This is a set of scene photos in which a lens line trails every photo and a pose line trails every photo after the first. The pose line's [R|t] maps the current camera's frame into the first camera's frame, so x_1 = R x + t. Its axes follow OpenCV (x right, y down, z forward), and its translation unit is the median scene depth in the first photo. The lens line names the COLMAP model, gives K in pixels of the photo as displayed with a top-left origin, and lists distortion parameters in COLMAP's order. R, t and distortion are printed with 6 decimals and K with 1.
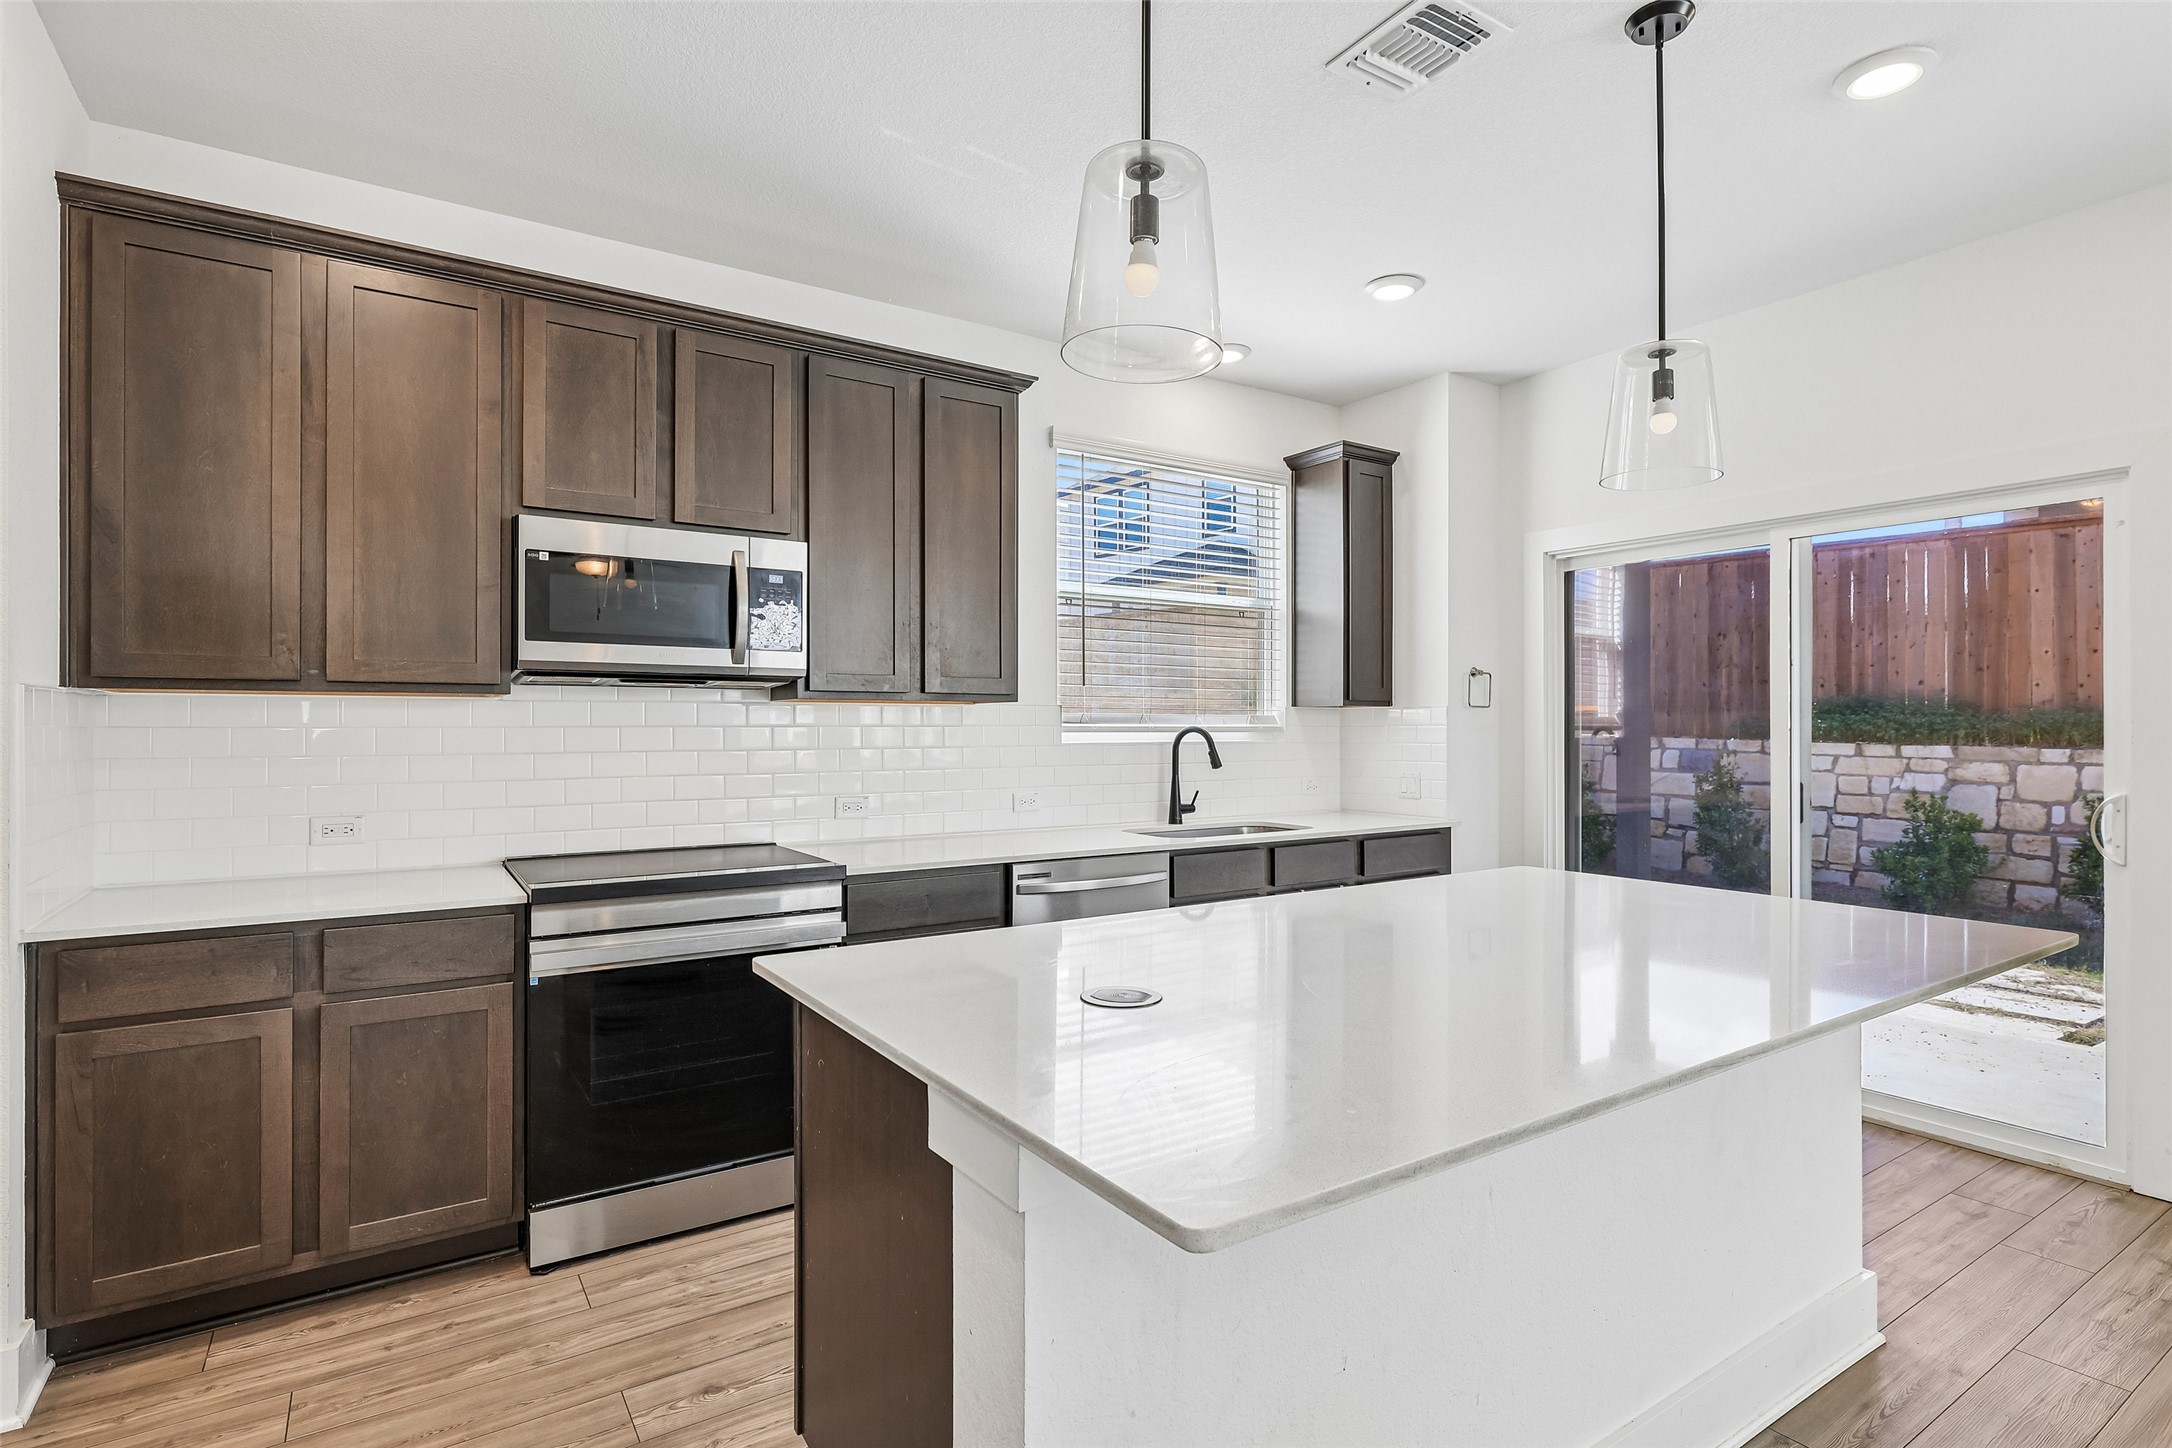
lens RADIAL K [[1069.8, 0, 1101.3], [0, 1069.8, 722.2], [0, 0, 1]] dist [-0.002578, 0.001398]
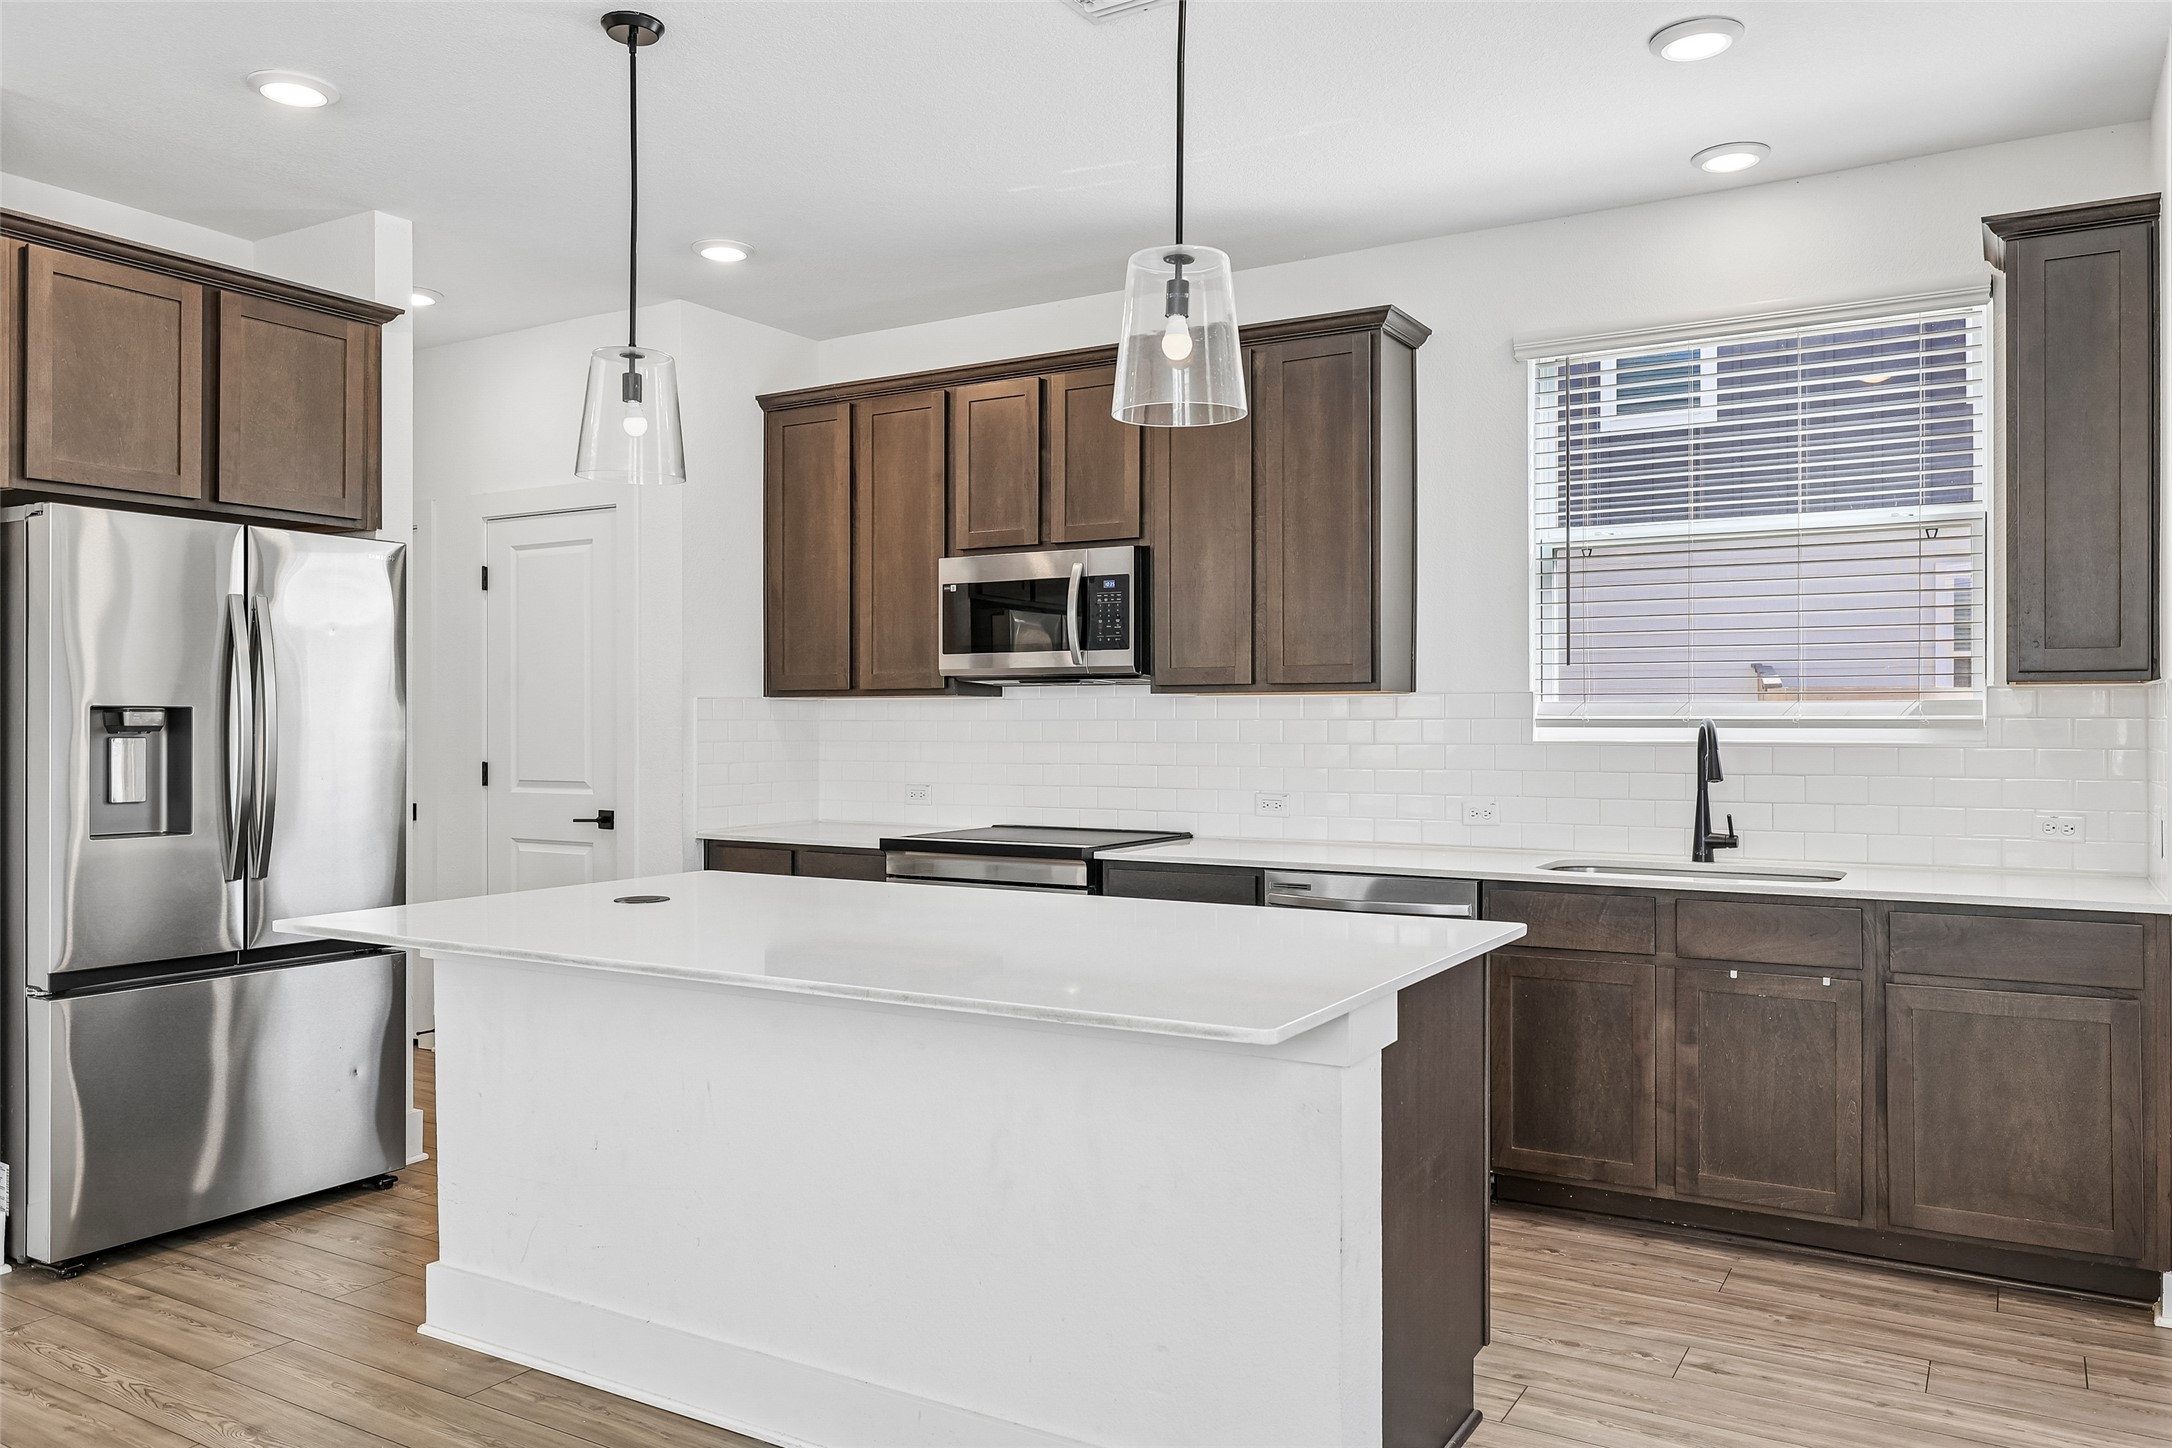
lens RADIAL K [[1570.2, 0, 1085.0], [0, 1570.2, 717.1], [0, 0, 1]] dist [0.001226, -0.002313]
pose [[0.422323, -0.000941, -0.906445, 0.981765], [0.005720, 0.999982, 0.001627, -0.001534], [0.906427, -0.005872, 0.422321, 0.266908]]
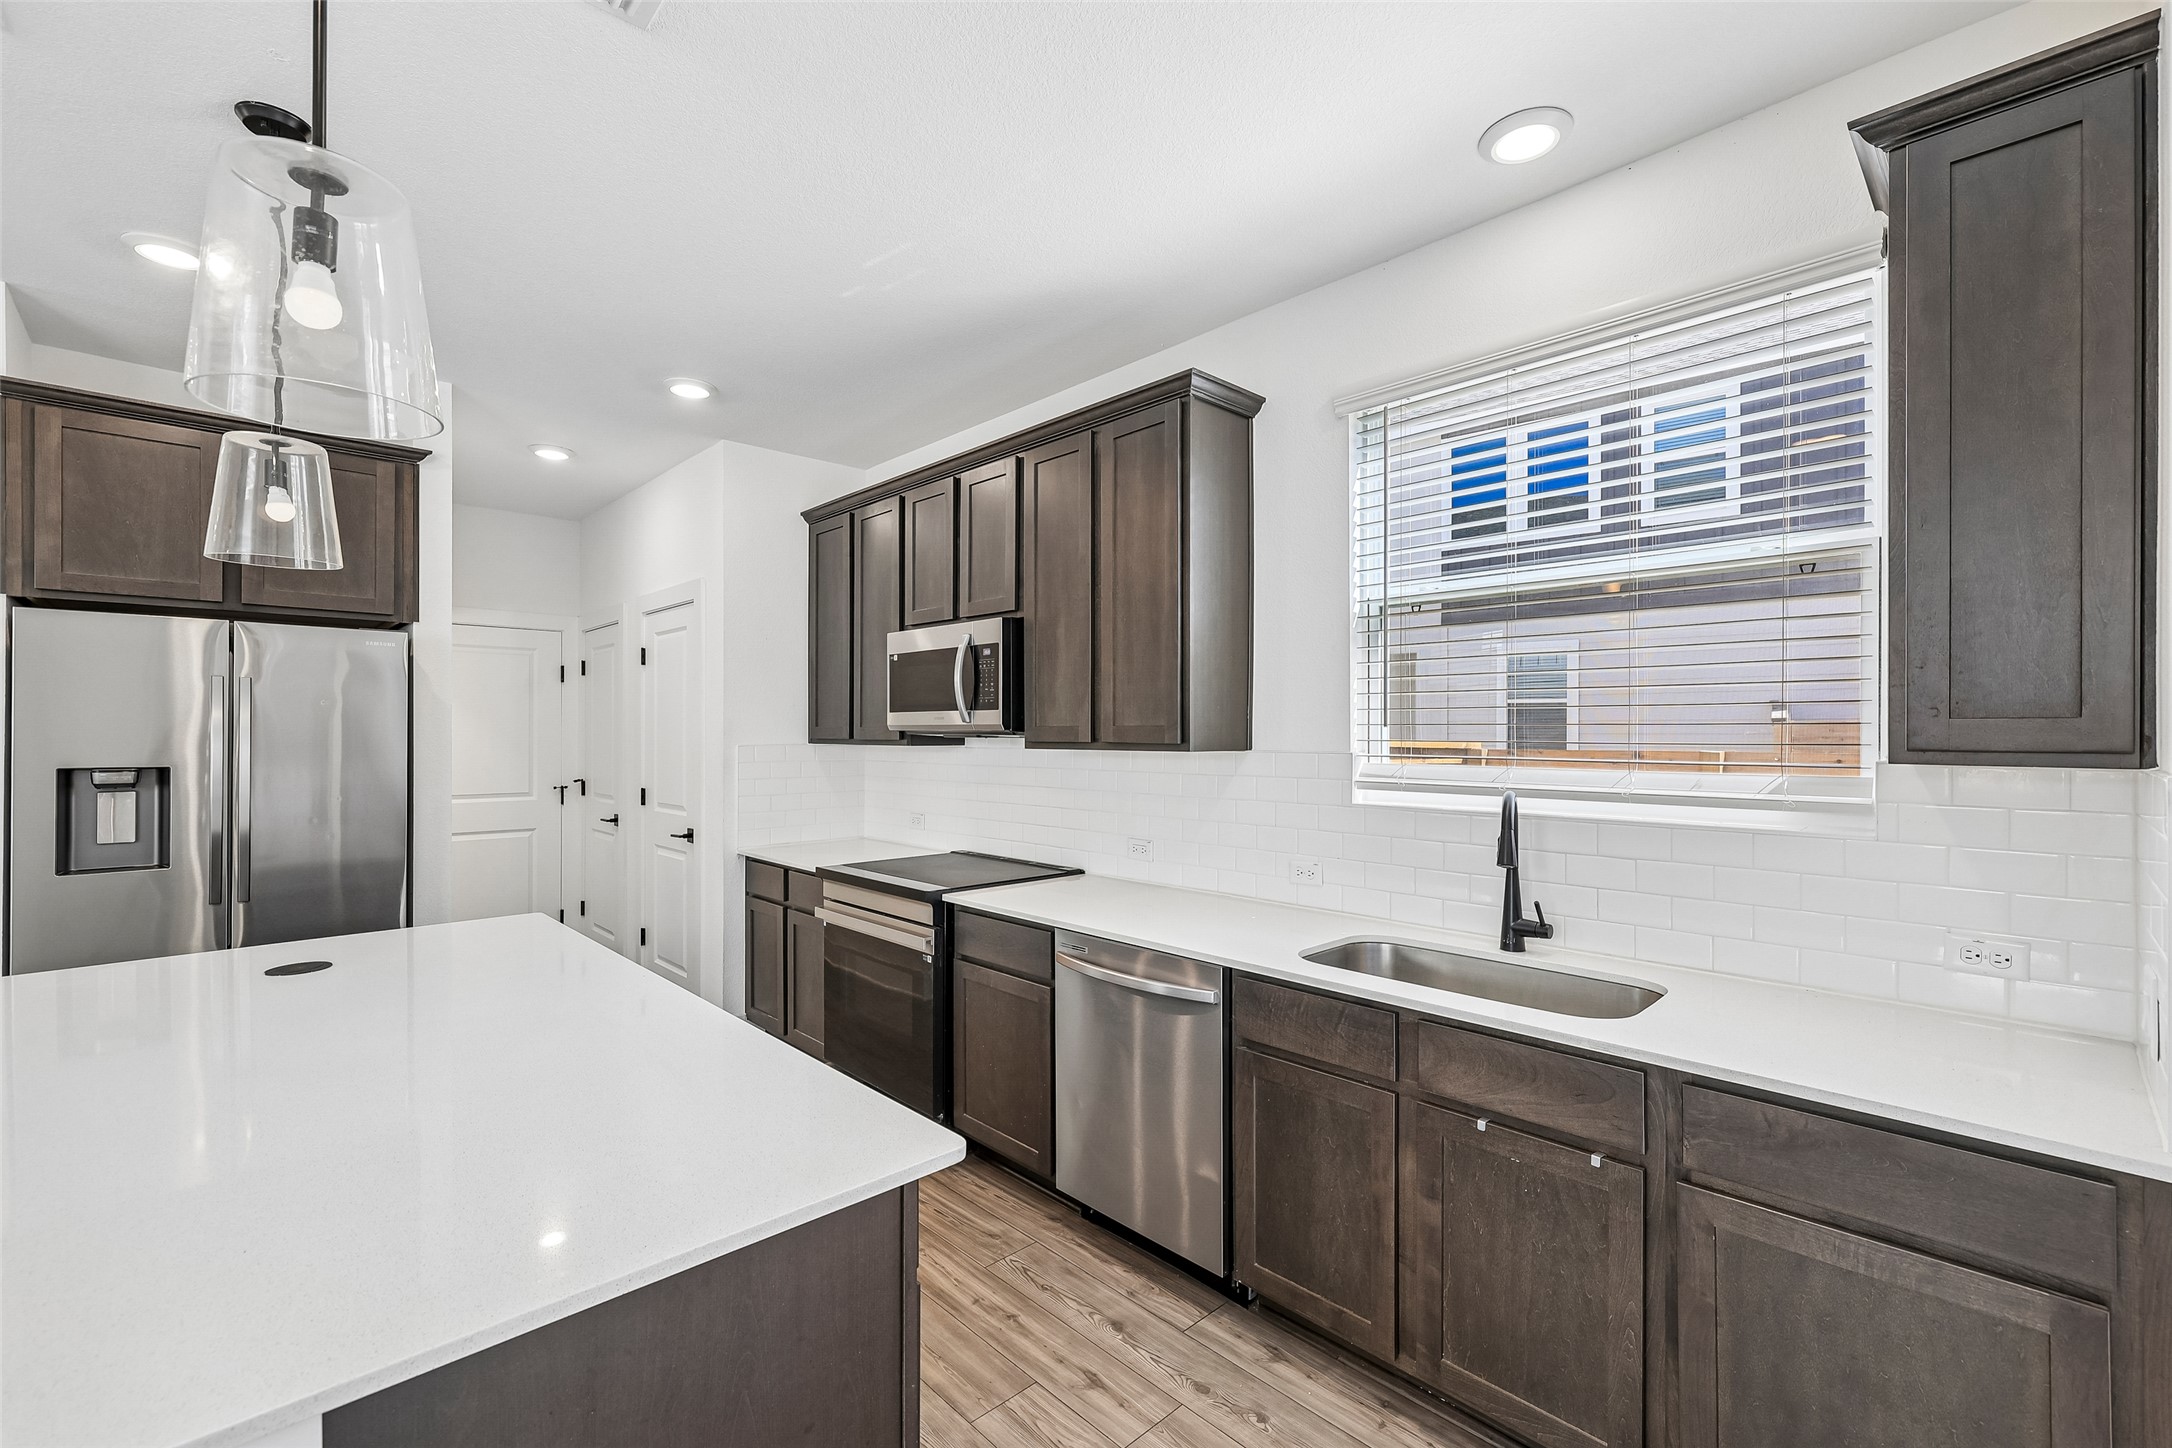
lens RADIAL K [[925.8, 0, 1089.7], [0, 925.8, 732.2], [0, 0, 1]] dist [-0.000340, -0.000142]
pose [[0.169836, 0.001800, -0.985471, 0.663283], [0.005135, 0.999983, 0.002712, -0.038317], [0.985459, -0.005521, 0.169824, 0.815689]]
